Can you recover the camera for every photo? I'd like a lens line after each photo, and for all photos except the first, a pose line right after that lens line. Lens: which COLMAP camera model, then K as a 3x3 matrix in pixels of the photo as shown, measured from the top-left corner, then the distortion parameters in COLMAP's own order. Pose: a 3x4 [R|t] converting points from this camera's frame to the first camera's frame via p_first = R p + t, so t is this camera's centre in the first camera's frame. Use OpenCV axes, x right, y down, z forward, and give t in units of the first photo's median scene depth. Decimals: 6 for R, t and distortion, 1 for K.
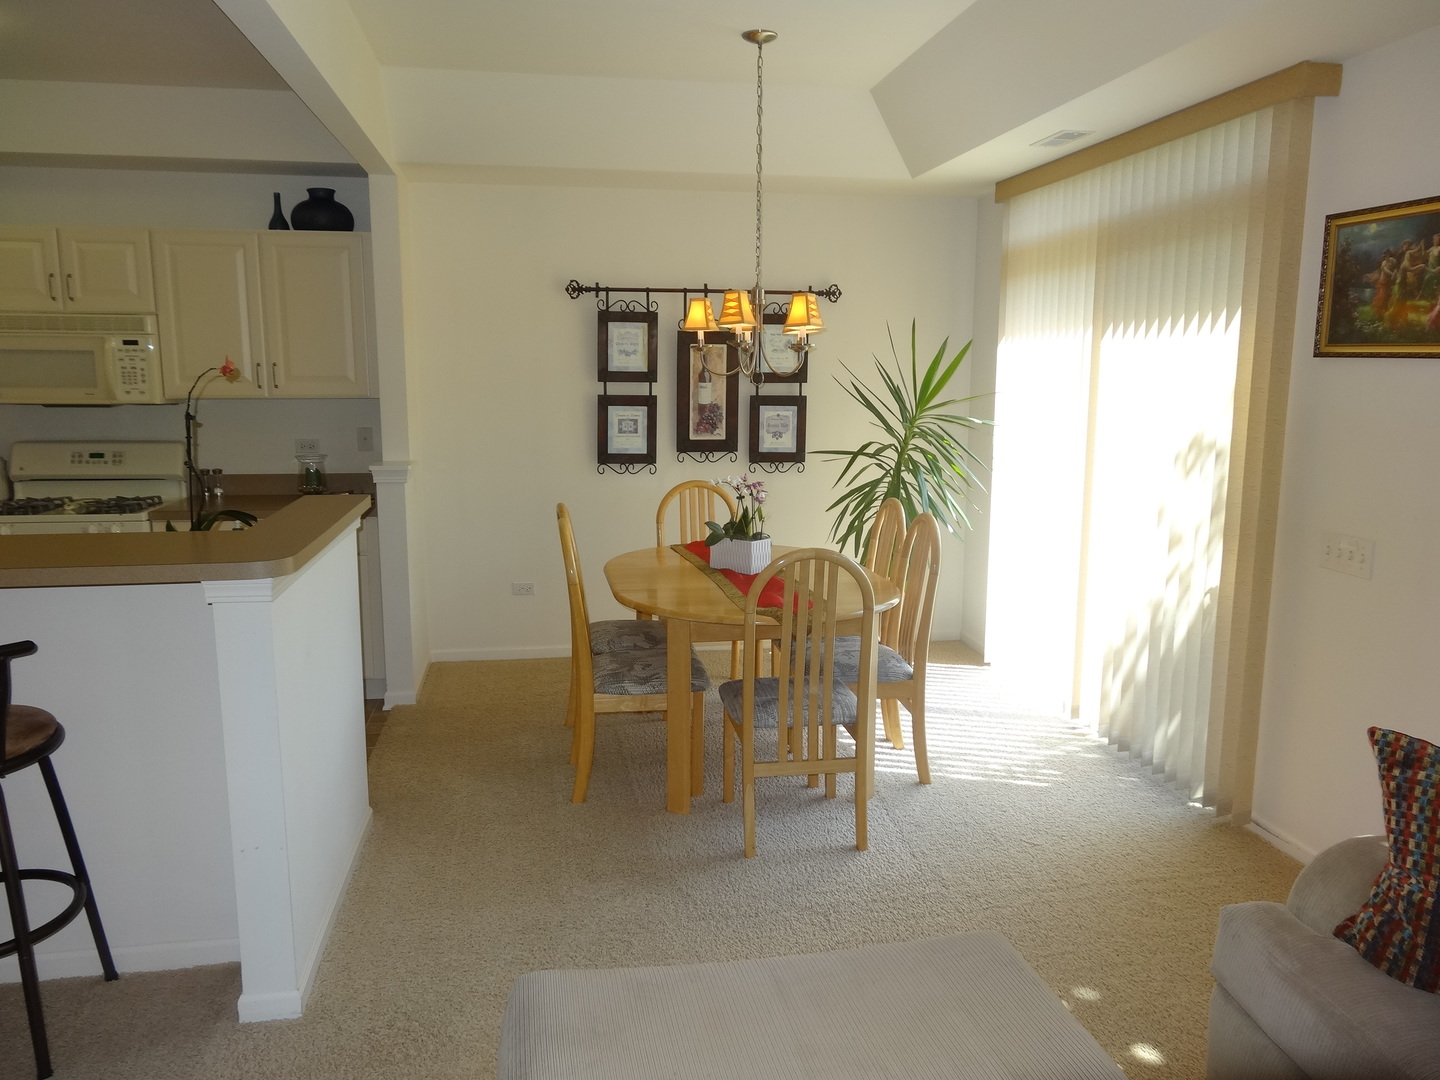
lens RADIAL K [[1063.9, 0, 718.0], [0, 1063.9, 544.0], [0, 0, 1]] dist [-0.005591, 0.006428]
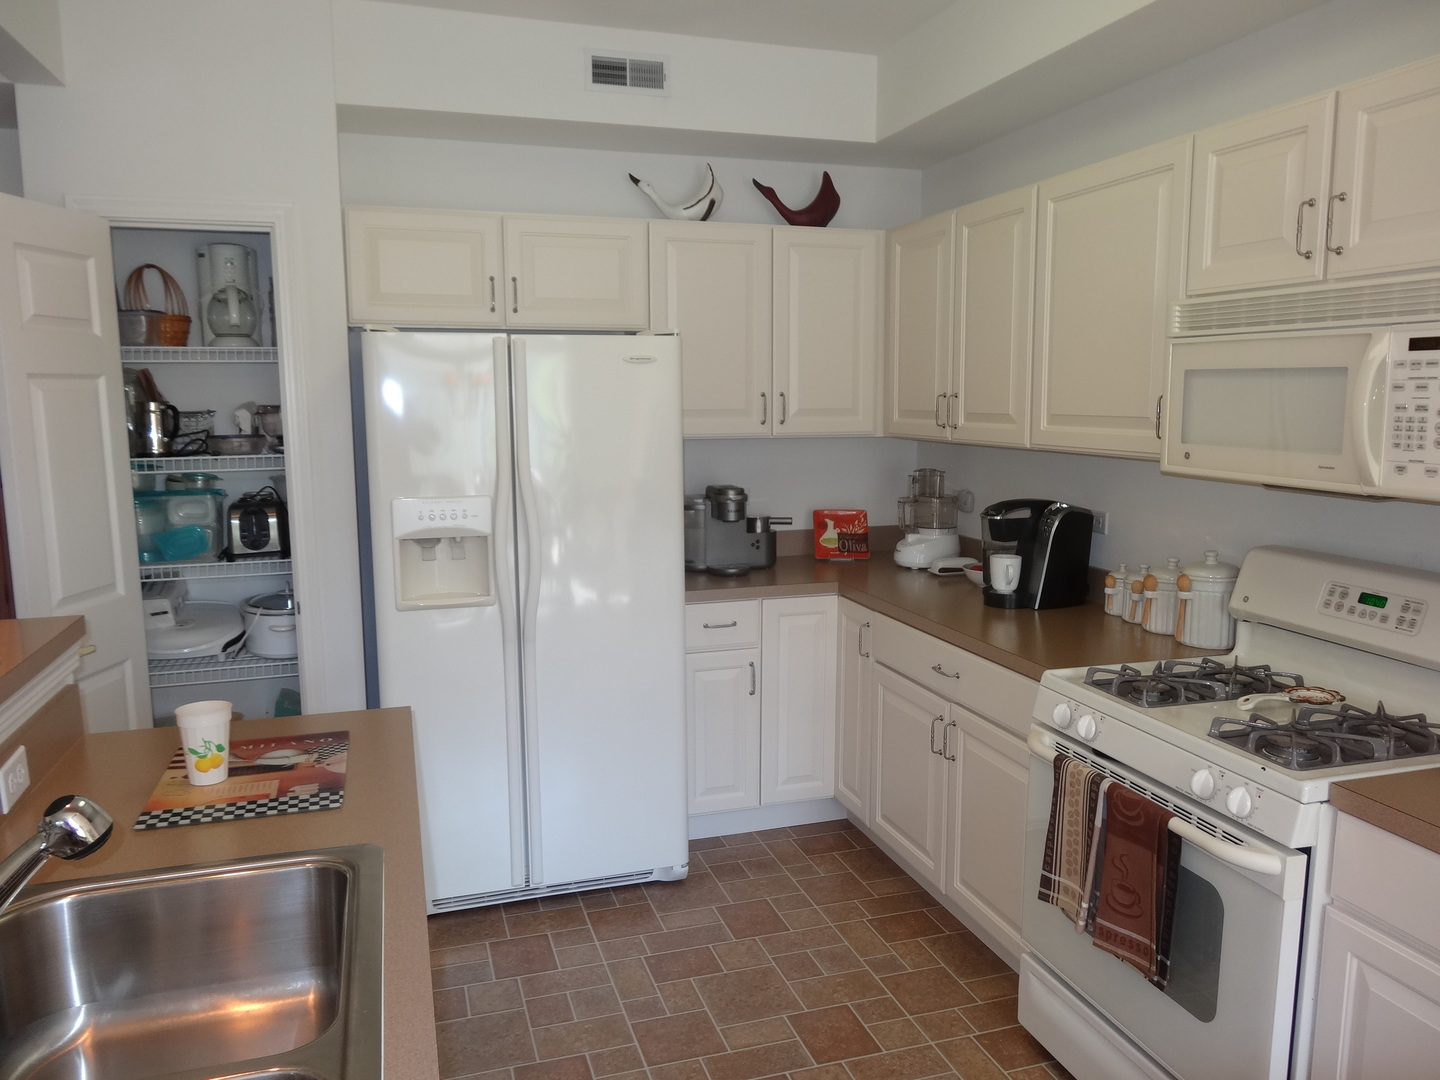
lens RADIAL K [[1051.3, 0, 735.2], [0, 1051.3, 543.6], [0, 0, 1]] dist [0.002236, 0.004199]
pose [[0.148819, 0.135549, -0.979530, -0.178541], [-0.157860, 0.981114, 0.111785, -0.106417], [0.976183, 0.137993, 0.167406, 0.615349]]
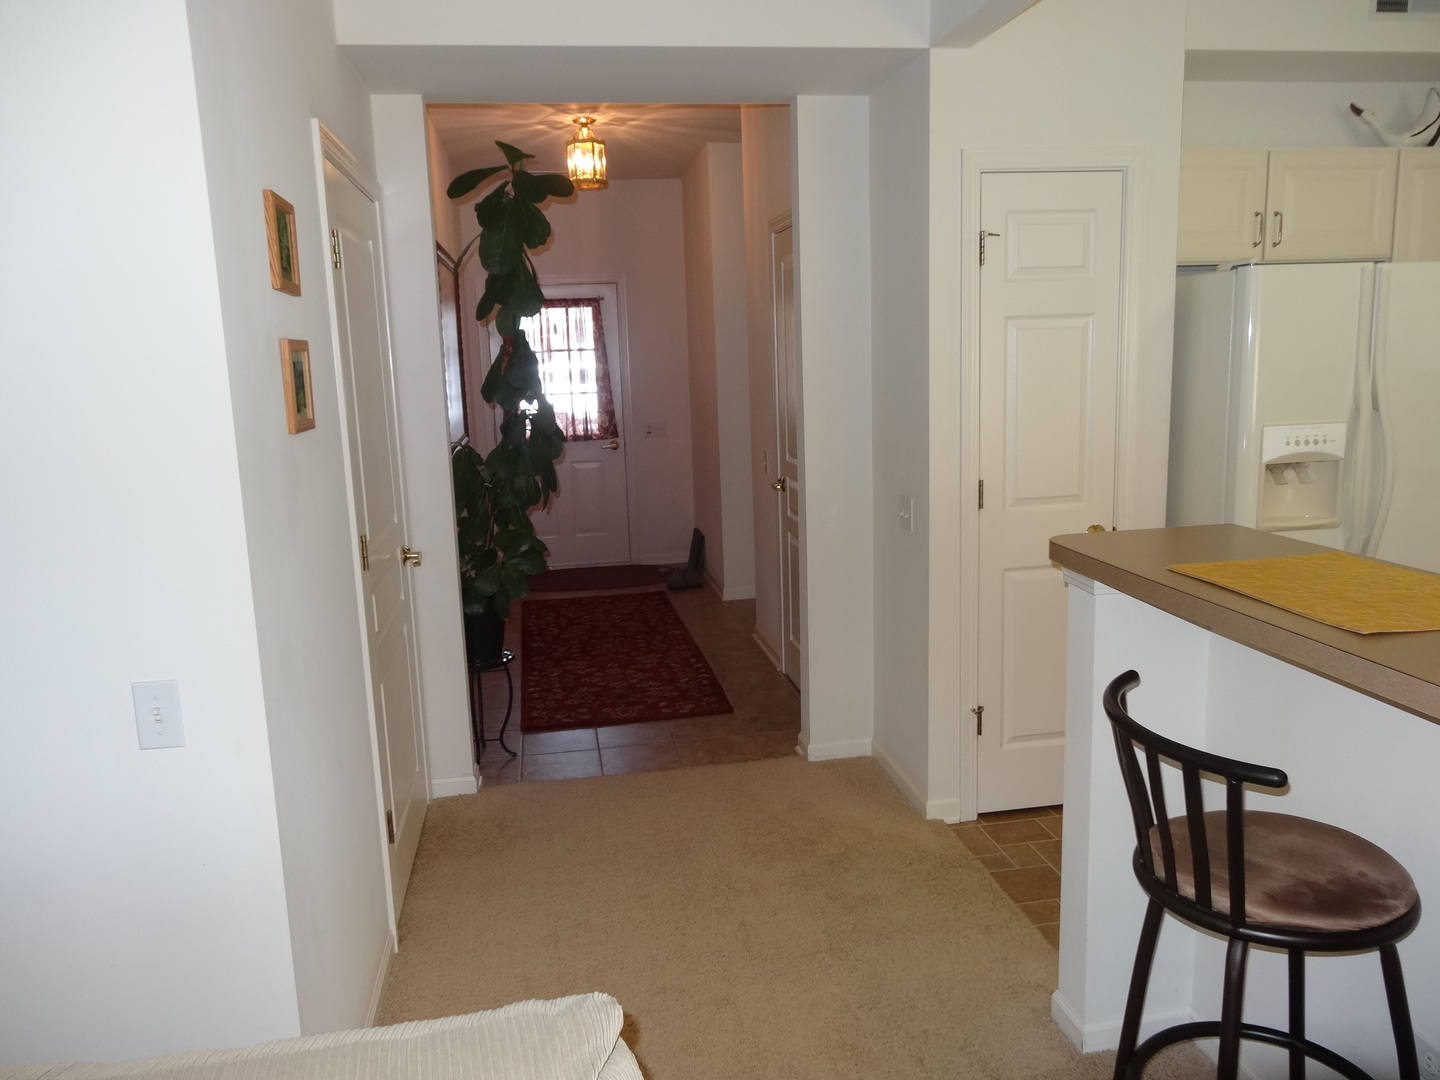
lens RADIAL K [[1063.9, 0, 718.0], [0, 1063.9, 544.0], [0, 0, 1]] dist [-0.005591, 0.006428]
pose [[-0.002250, 0.173728, -0.984791, -0.157804], [-0.128258, 0.976610, 0.172578, -0.039350], [0.991738, 0.126696, 0.020085, 0.232735]]
